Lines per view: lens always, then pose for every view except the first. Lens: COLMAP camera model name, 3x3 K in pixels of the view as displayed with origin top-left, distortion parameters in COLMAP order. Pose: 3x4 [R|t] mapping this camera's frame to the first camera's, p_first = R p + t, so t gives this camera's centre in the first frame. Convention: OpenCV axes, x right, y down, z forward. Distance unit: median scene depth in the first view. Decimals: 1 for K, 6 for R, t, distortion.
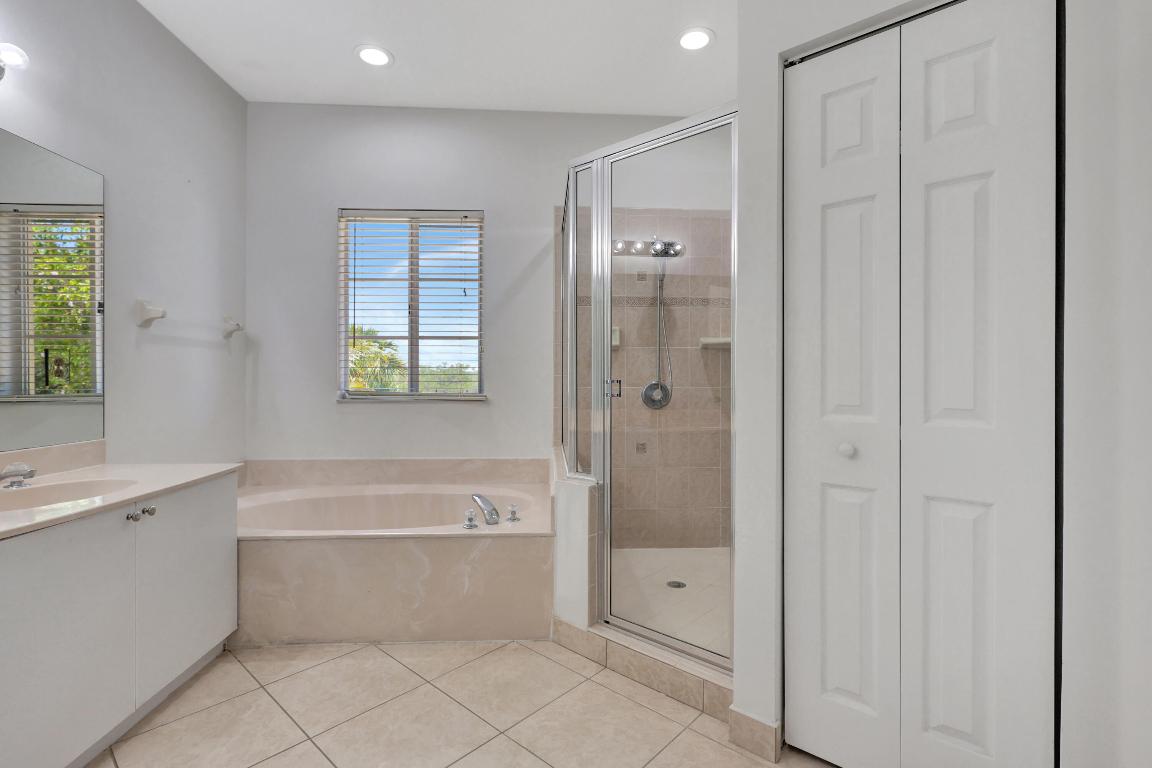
lens RADIAL K [[532.9, 0, 575.5], [0, 532.9, 381.0], [0, 0, 1]] dist [0.000305, 0.000169]
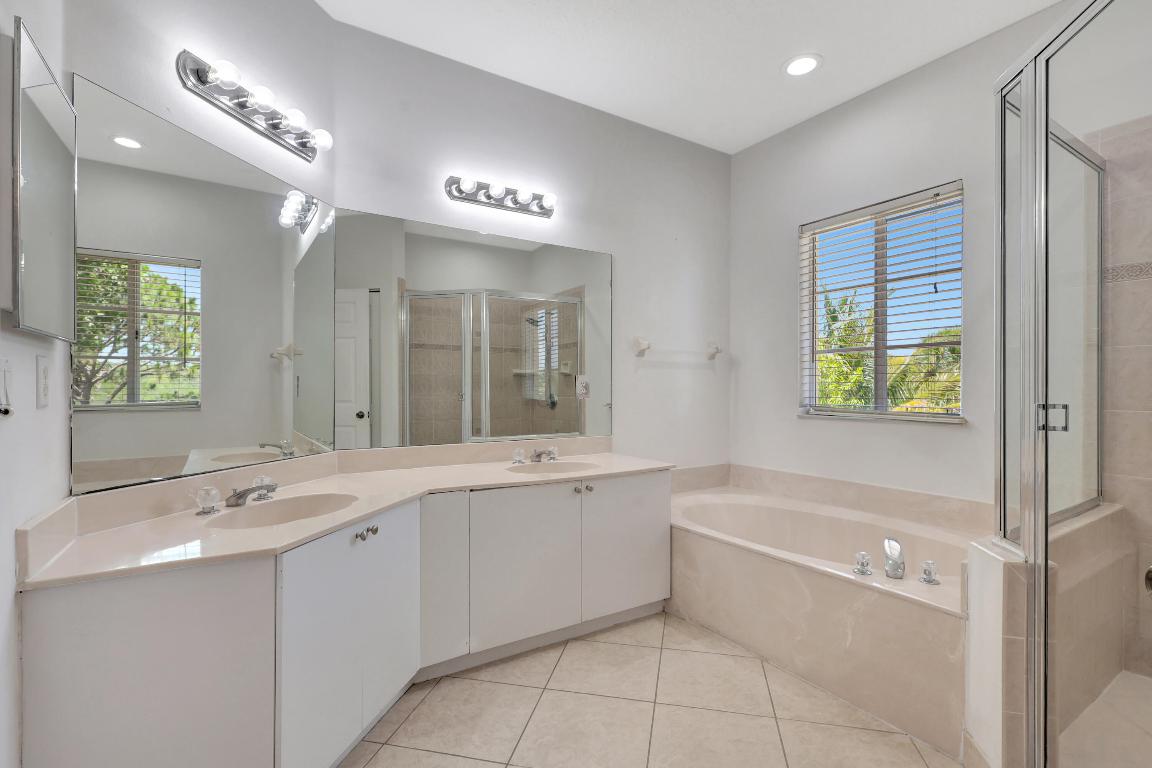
lens RADIAL K [[532.9, 0, 577.8], [0, 532.9, 388.3], [0, 0, 1]] dist [0.000305, 0.000169]
pose [[0.499347, -0.000197, -0.866402, 0.321838], [-0.003741, 0.999990, -0.002383, -0.016099], [0.866394, 0.004431, 0.499342, 0.190376]]
